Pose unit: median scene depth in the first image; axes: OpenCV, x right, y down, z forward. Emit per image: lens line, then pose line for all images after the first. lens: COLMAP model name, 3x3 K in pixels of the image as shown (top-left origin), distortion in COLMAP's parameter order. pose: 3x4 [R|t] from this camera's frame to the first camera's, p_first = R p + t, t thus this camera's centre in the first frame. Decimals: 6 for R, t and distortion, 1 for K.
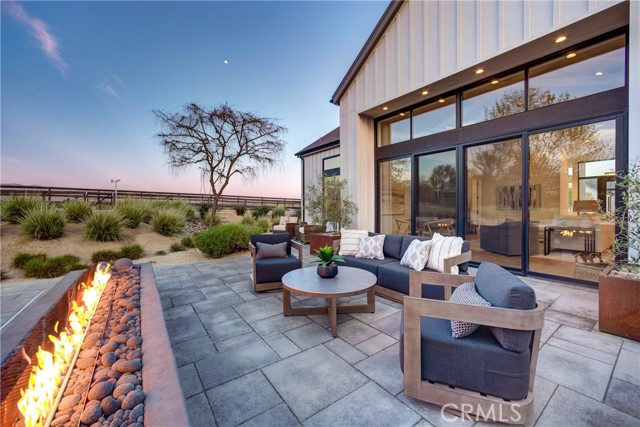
lens RADIAL K [[254.5, 0, 318.8], [0, 254.5, 212.5], [0, 0, 1]] dist [-0.003435, 0.000826]
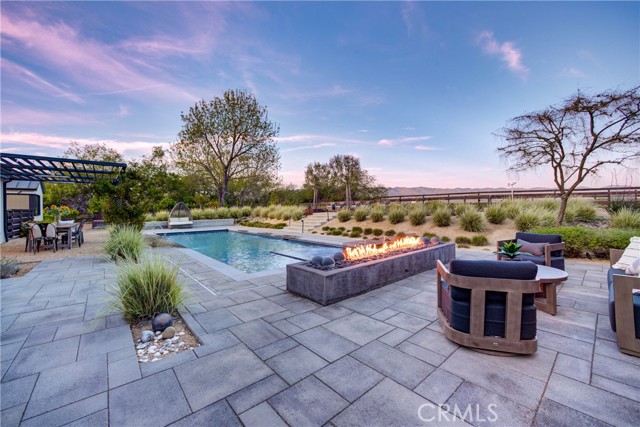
lens RADIAL K [[254.5, 0, 318.5], [0, 254.5, 211.7], [0, 0, 1]] dist [-0.003435, 0.000826]
pose [[0.094705, 0.010741, -0.995447, 0.571430], [-0.008160, 0.999917, 0.010013, -0.008466], [0.995472, 0.007174, 0.094785, -0.012890]]
